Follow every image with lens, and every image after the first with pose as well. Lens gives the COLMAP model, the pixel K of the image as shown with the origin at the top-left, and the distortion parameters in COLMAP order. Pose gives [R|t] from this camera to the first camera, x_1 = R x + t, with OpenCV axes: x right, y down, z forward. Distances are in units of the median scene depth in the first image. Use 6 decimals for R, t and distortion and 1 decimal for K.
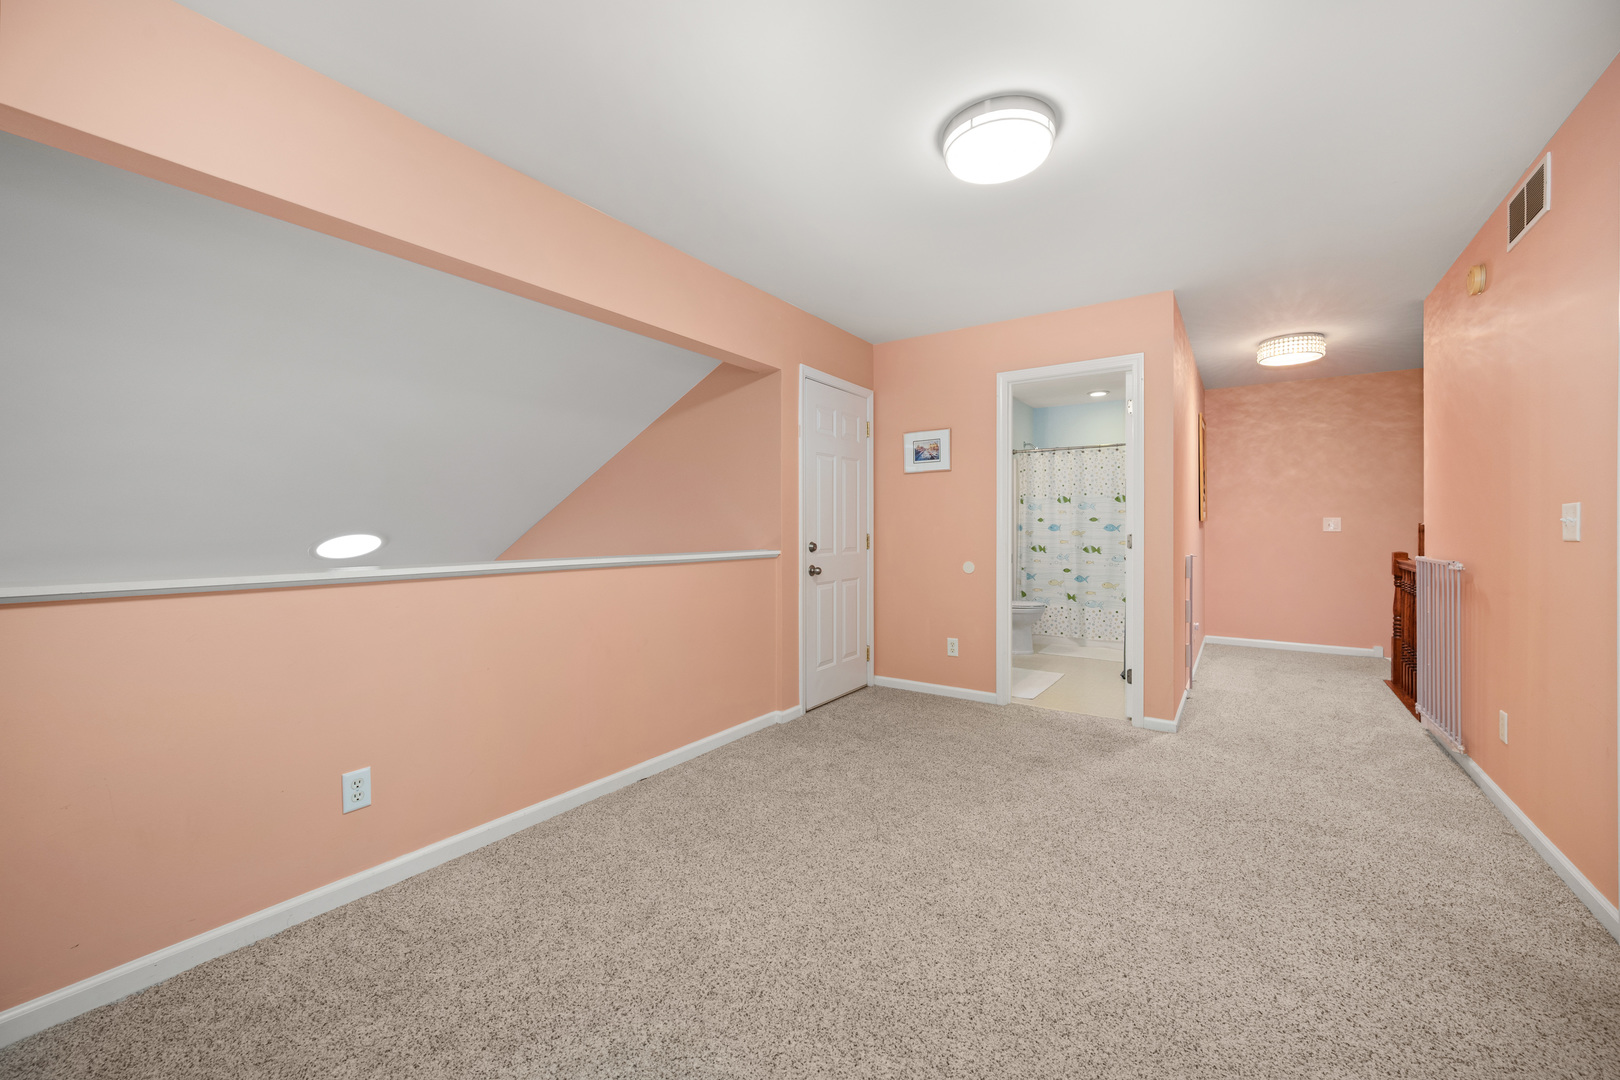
lens RADIAL K [[635.1, 0, 812.6], [0, 635.1, 537.6], [0, 0, 1]] dist [-0.001078, -0.000036]
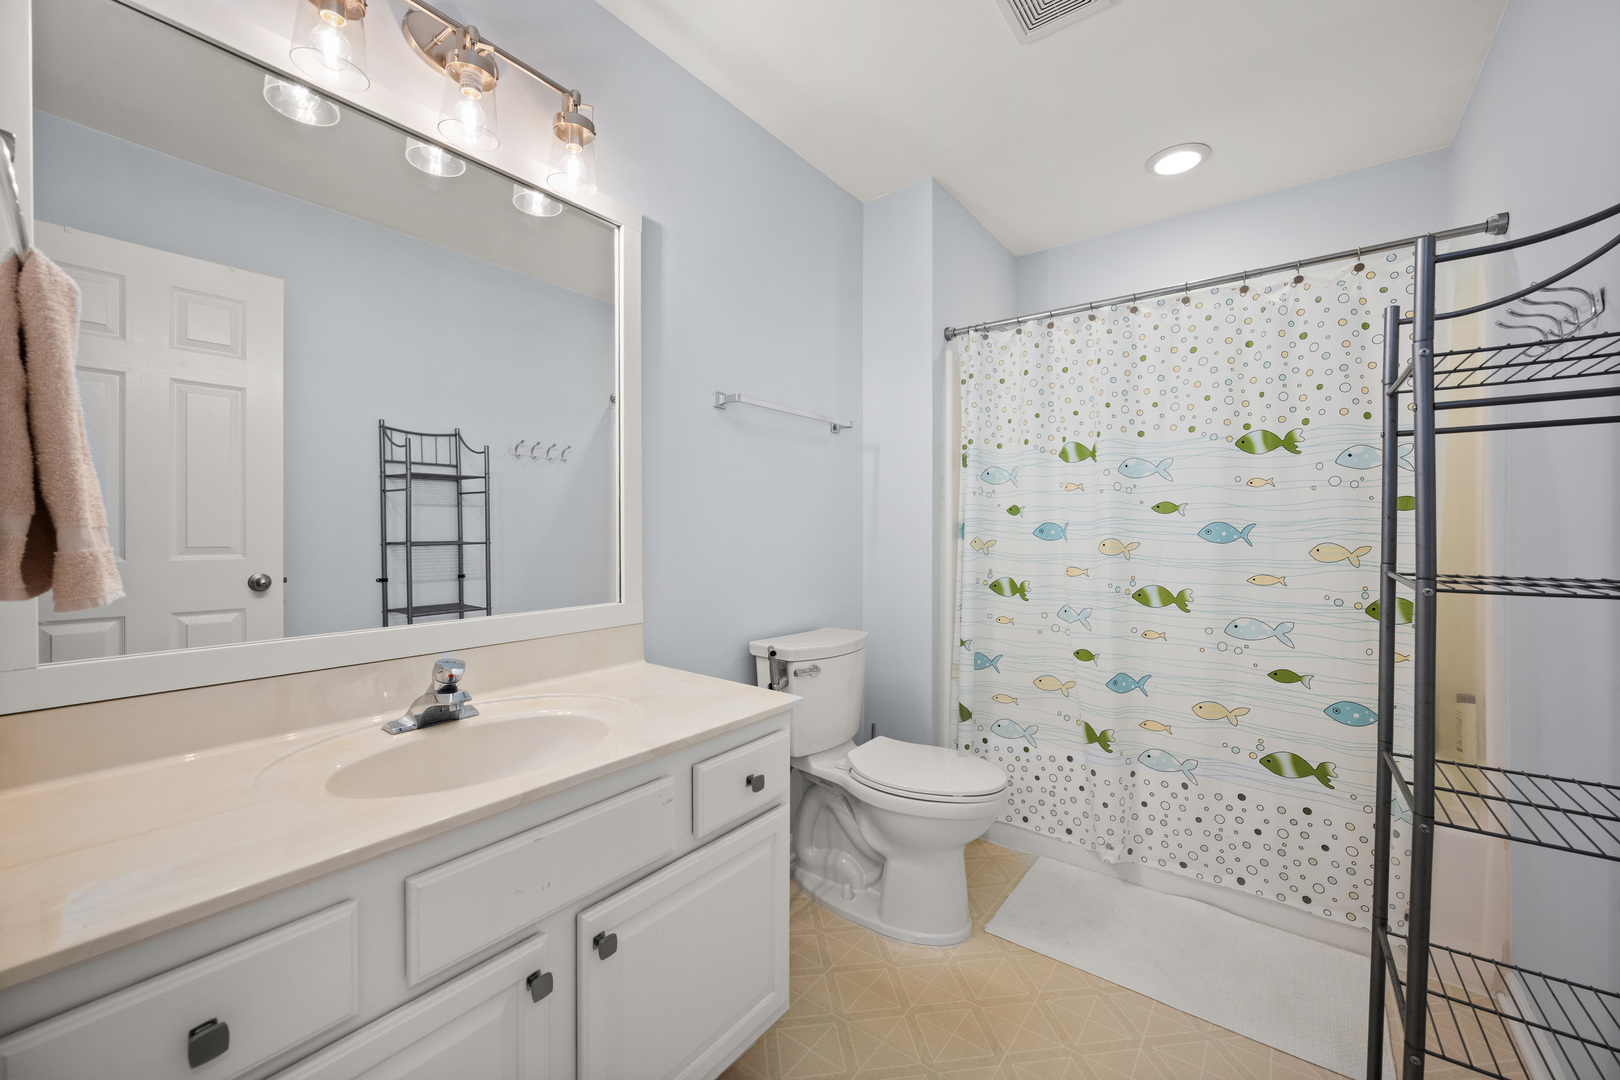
lens RADIAL K [[635.1, 0, 805.5], [0, 635.1, 536.7], [0, 0, 1]] dist [-0.001078, -0.000036]
pose [[0.997875, 0.004506, -0.064996, 0.268842], [-0.004382, 0.999988, 0.002042, -0.012787], [0.065004, -0.001753, 0.997883, 0.639574]]
